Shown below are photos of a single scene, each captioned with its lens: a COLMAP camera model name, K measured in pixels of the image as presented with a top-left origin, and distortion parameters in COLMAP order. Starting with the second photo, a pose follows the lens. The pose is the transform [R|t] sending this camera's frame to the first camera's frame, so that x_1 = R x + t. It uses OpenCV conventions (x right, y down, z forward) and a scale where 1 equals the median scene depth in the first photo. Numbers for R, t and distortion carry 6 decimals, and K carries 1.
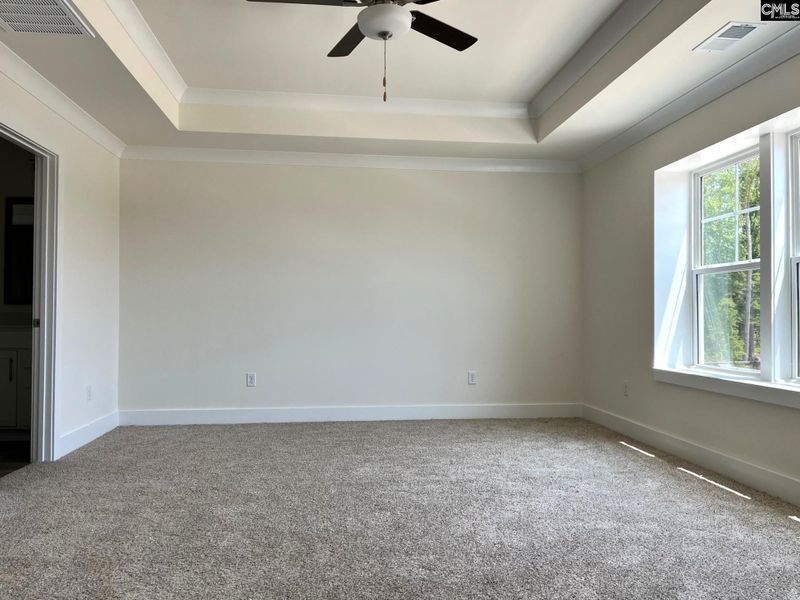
lens RADIAL K [[626.2, 0, 408.8], [0, 626.2, 302.9], [0, 0, 1]] dist [0.033133, -0.004716]
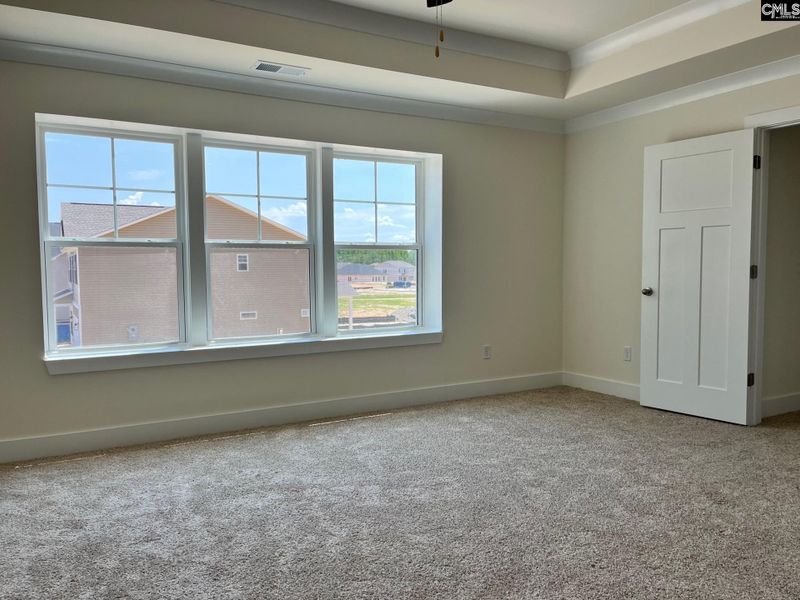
lens RADIAL K [[645.7, 0, 400.0], [0, 645.7, 300.0], [0, 0, 1]] dist [0.041822, -0.003096]
pose [[-0.387970, -0.065891, 0.919313, -0.711099], [-0.019712, 0.997806, 0.063198, -0.046791], [-0.921461, 0.006398, -0.388418, 1.146123]]
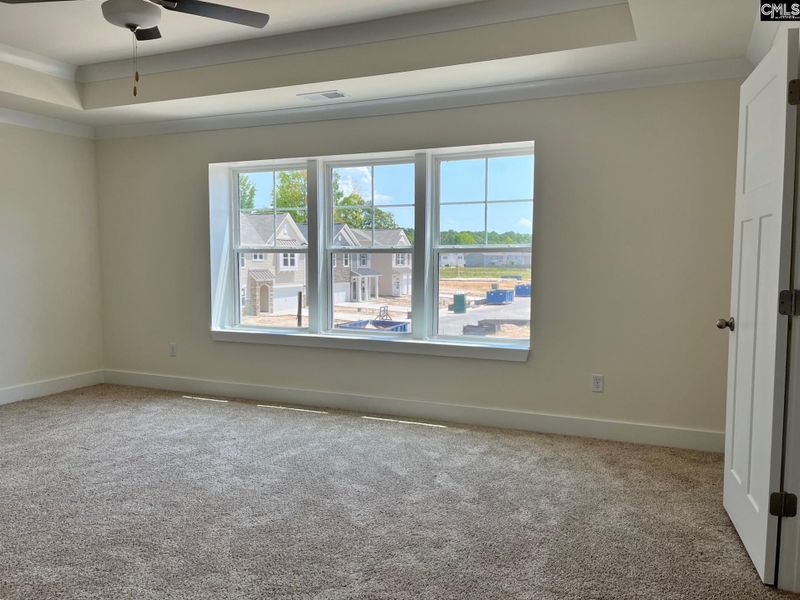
lens RADIAL K [[626.2, 0, 408.8], [0, 626.2, 302.9], [0, 0, 1]] dist [0.033133, -0.004716]
pose [[0.516405, -0.062515, 0.854059, -0.555167], [-0.016826, 0.996398, 0.083108, -0.069578], [-0.856179, -0.057288, 0.513494, 0.081182]]
